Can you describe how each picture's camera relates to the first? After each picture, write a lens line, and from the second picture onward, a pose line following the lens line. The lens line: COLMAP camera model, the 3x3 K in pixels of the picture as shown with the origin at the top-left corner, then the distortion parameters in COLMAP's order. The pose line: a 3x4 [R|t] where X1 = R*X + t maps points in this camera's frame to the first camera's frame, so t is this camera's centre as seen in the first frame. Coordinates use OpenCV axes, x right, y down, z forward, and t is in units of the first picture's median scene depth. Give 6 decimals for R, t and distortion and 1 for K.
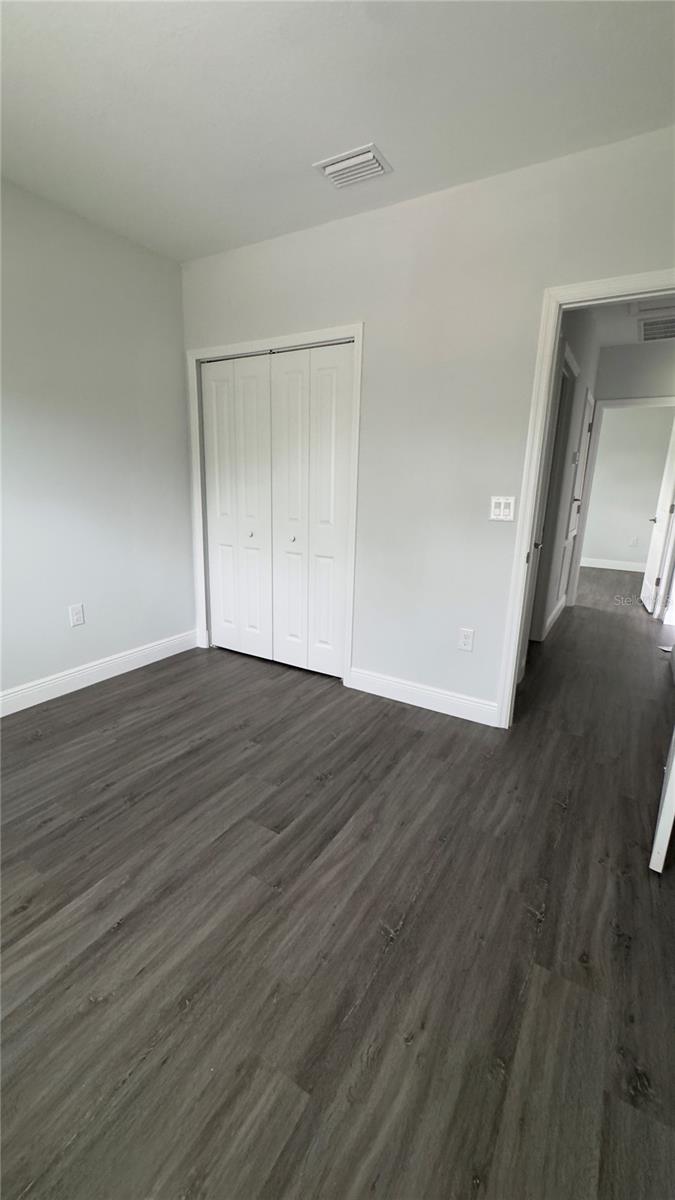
lens RADIAL K [[487.3, 0, 334.6], [0, 487.3, 586.0], [0, 0, 1]] dist [0.000218, 0.000031]
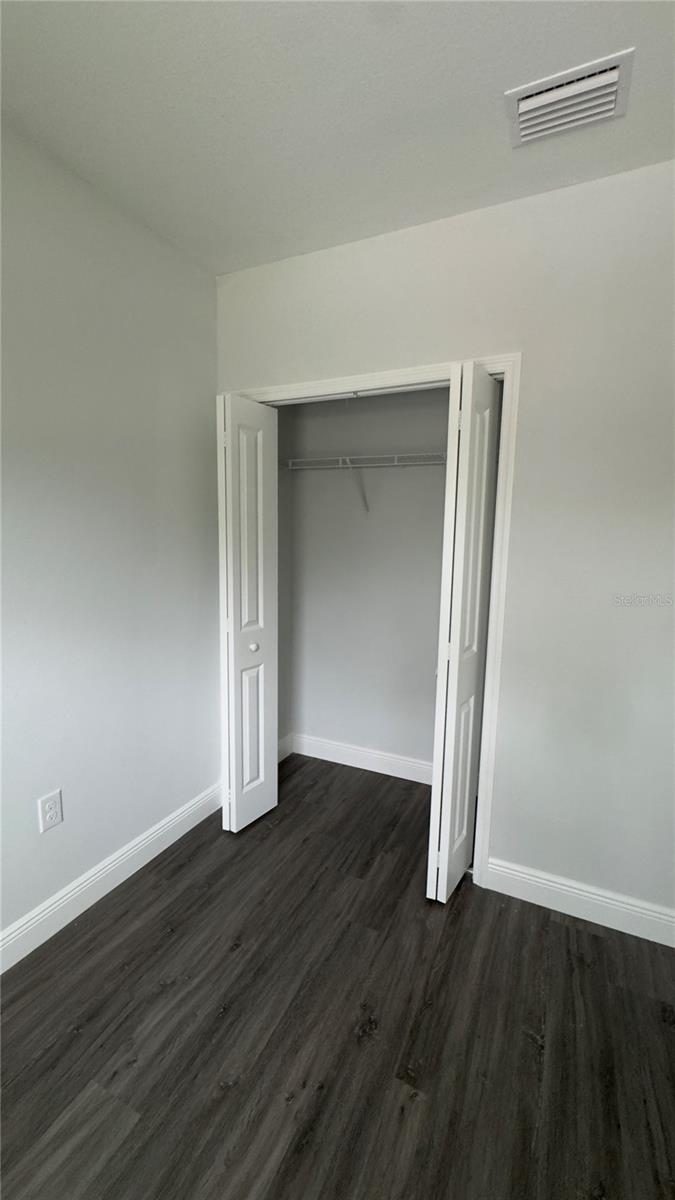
lens RADIAL K [[487.3, 0, 334.6], [0, 487.3, 586.0], [0, 0, 1]] dist [0.000218, 0.000031]
pose [[0.994792, -0.014987, 0.100816, -0.265727], [0.025947, 0.993779, -0.108301, -0.148251], [-0.098566, 0.110353, 0.988993, 0.387062]]
